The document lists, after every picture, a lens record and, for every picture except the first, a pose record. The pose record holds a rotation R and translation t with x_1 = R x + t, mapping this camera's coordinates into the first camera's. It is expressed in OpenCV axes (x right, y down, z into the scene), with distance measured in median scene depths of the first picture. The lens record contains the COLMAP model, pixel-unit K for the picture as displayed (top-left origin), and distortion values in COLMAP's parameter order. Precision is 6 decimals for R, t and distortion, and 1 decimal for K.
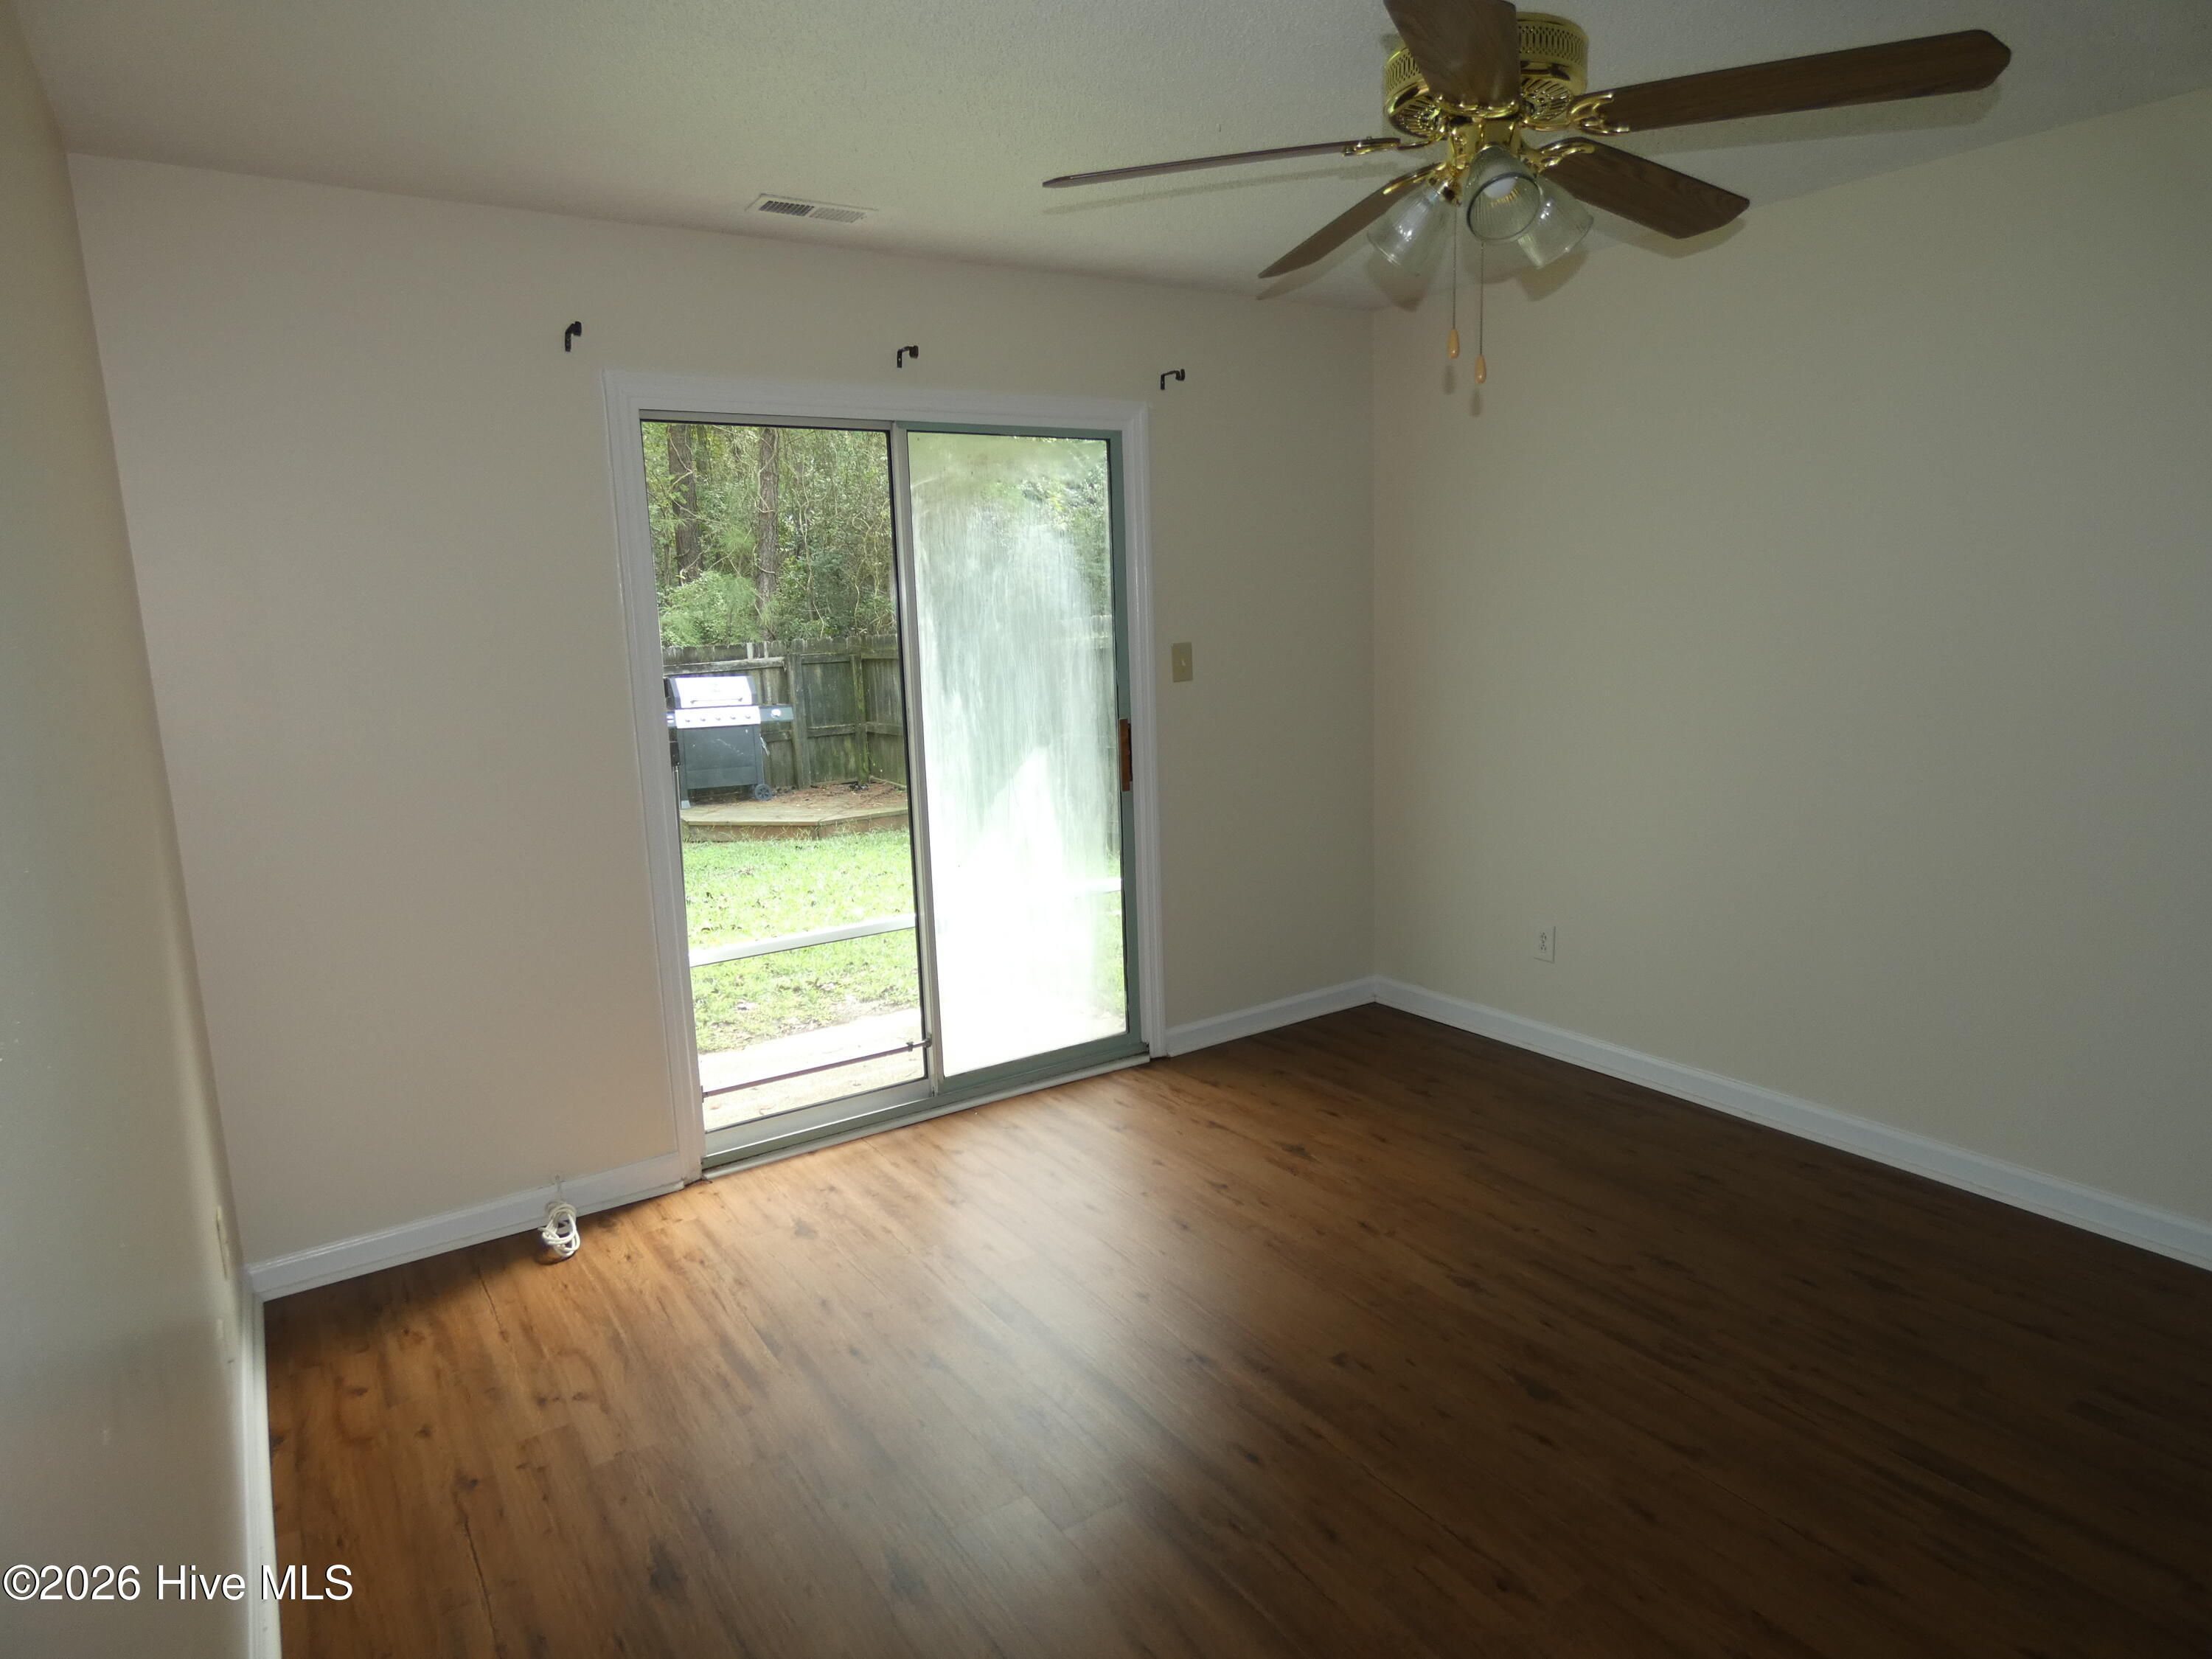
lens RADIAL K [[1323.4, 0, 1106.0], [0, 1323.4, 829.5], [0, 0, 1]] dist [0.000747, -0.000418]
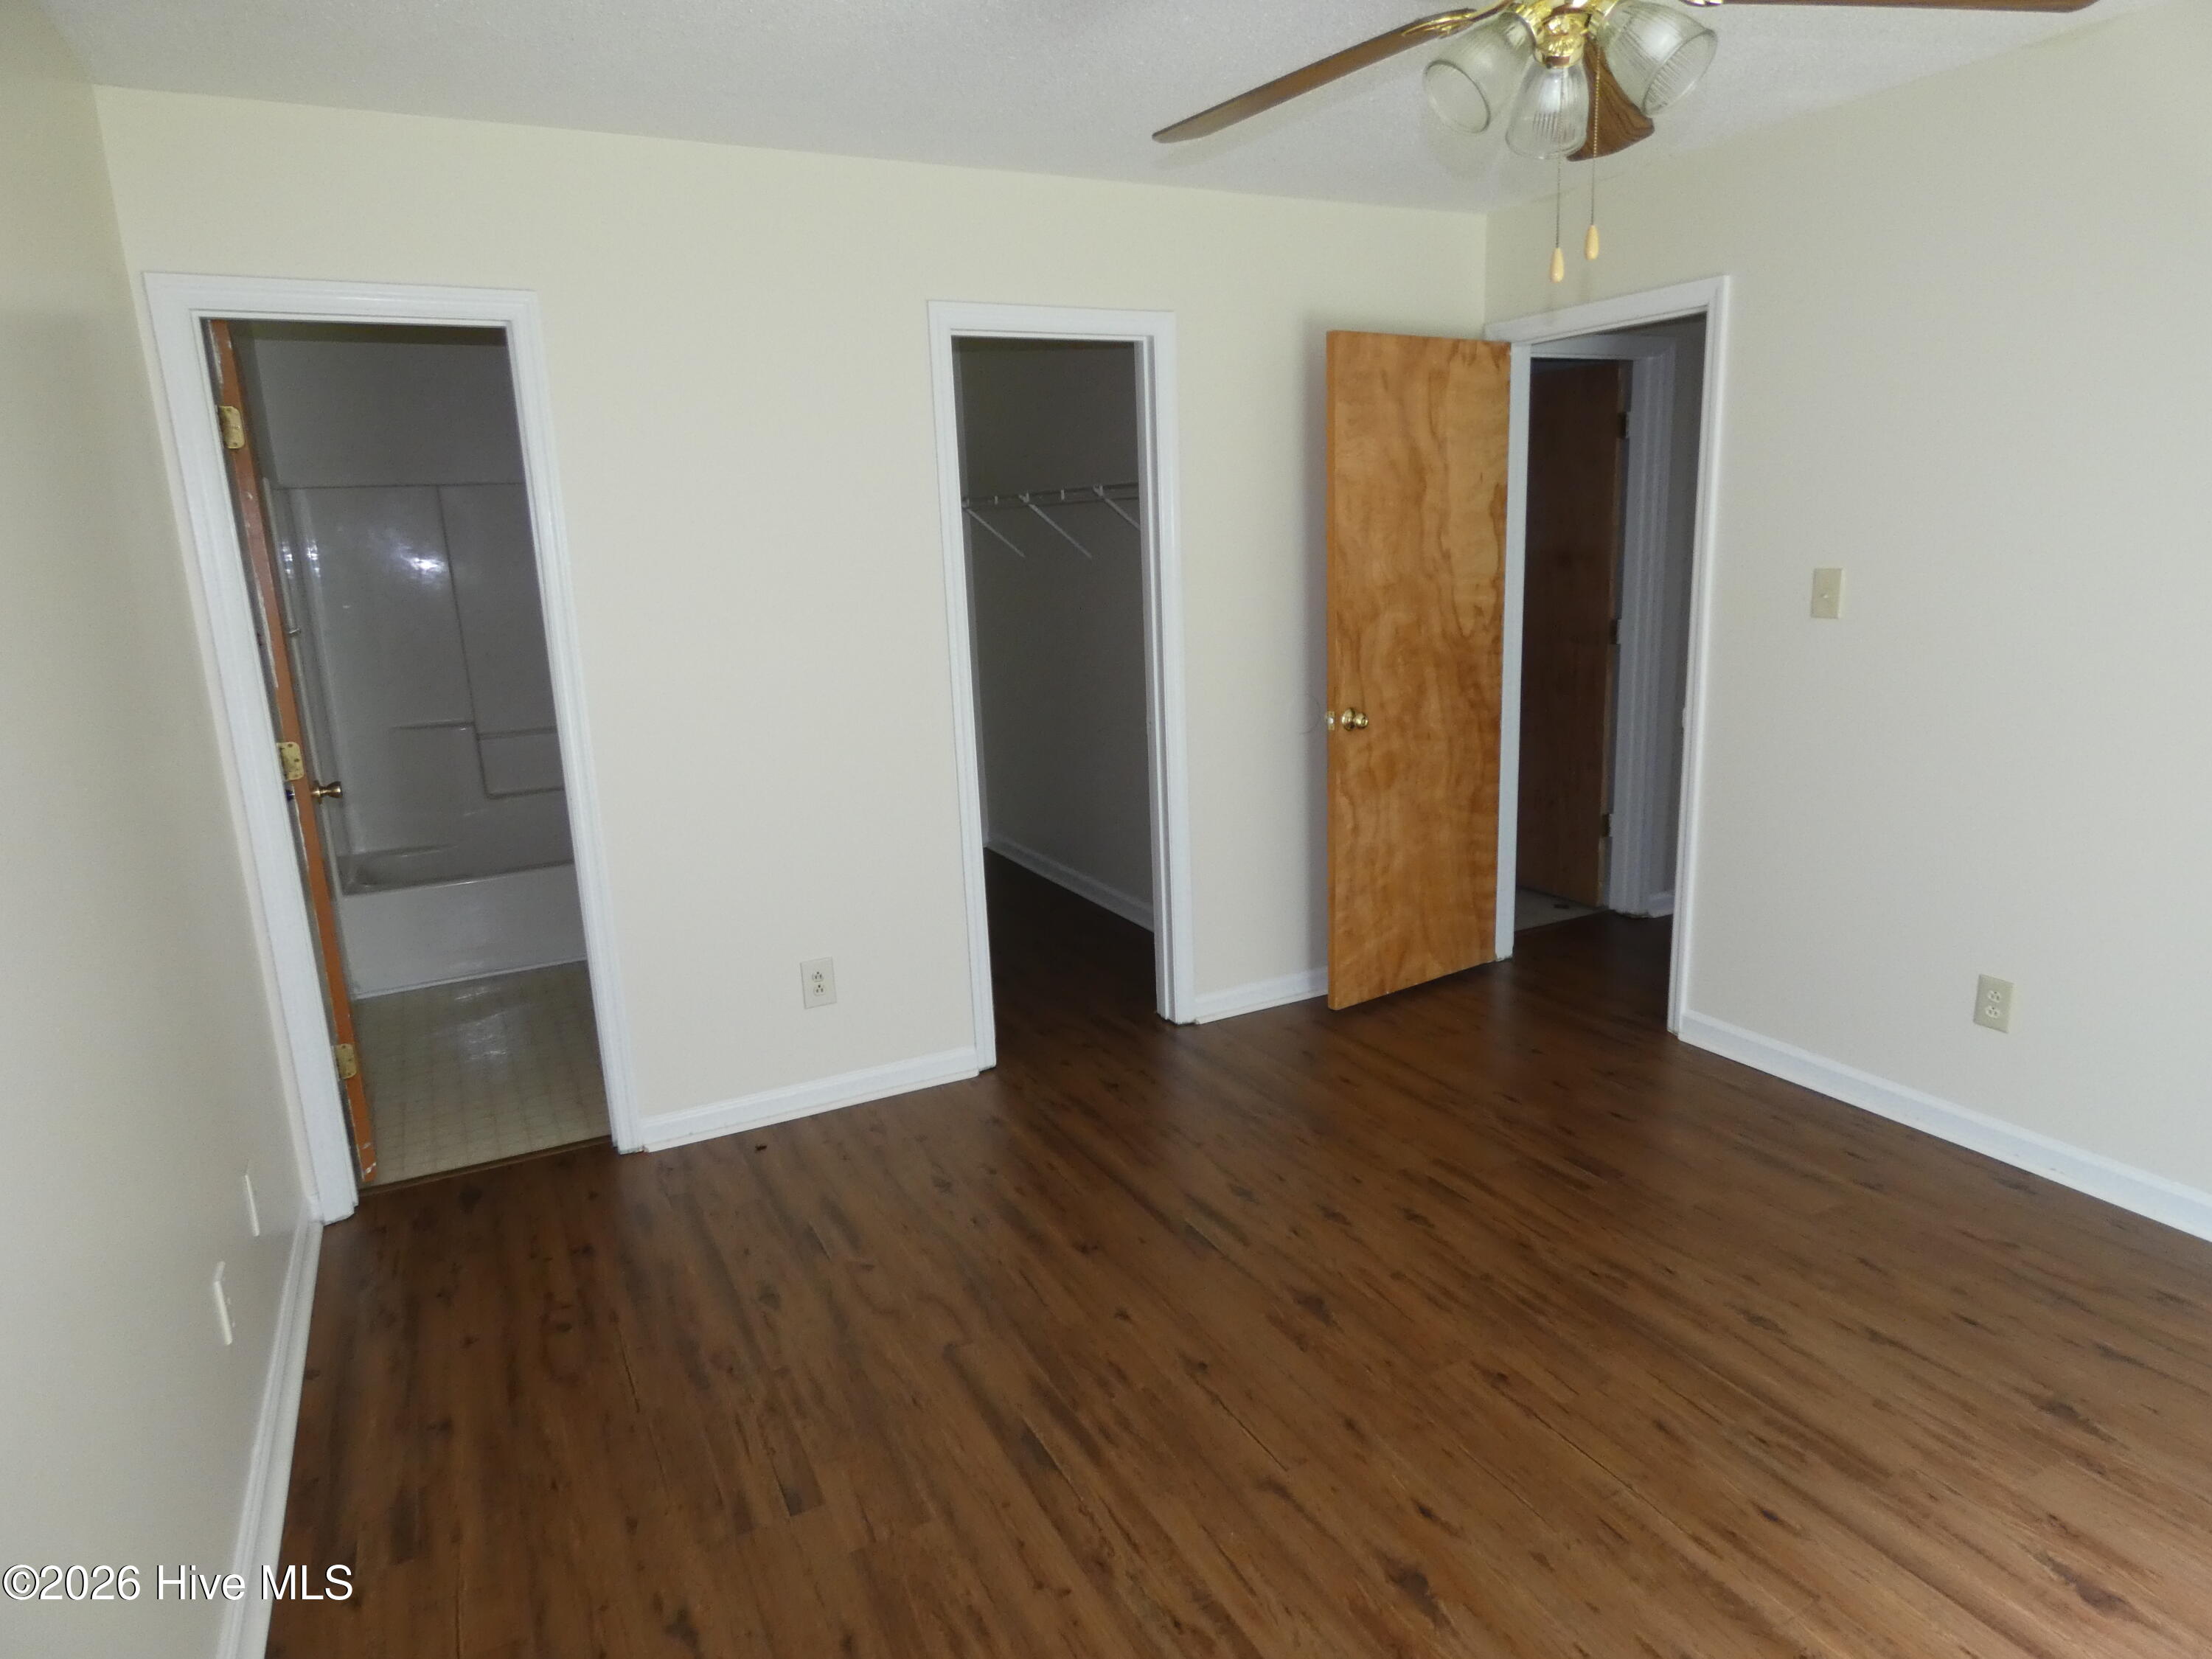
lens RADIAL K [[1323.4, 0, 1106.0], [0, 1323.4, 829.5], [0, 0, 1]] dist [0.000747, -0.000418]
pose [[-0.991057, 0.047268, 0.124785, 0.409714], [0.092526, 0.917256, 0.387401, -0.314432], [-0.096149, 0.395483, -0.913427, 1.641078]]
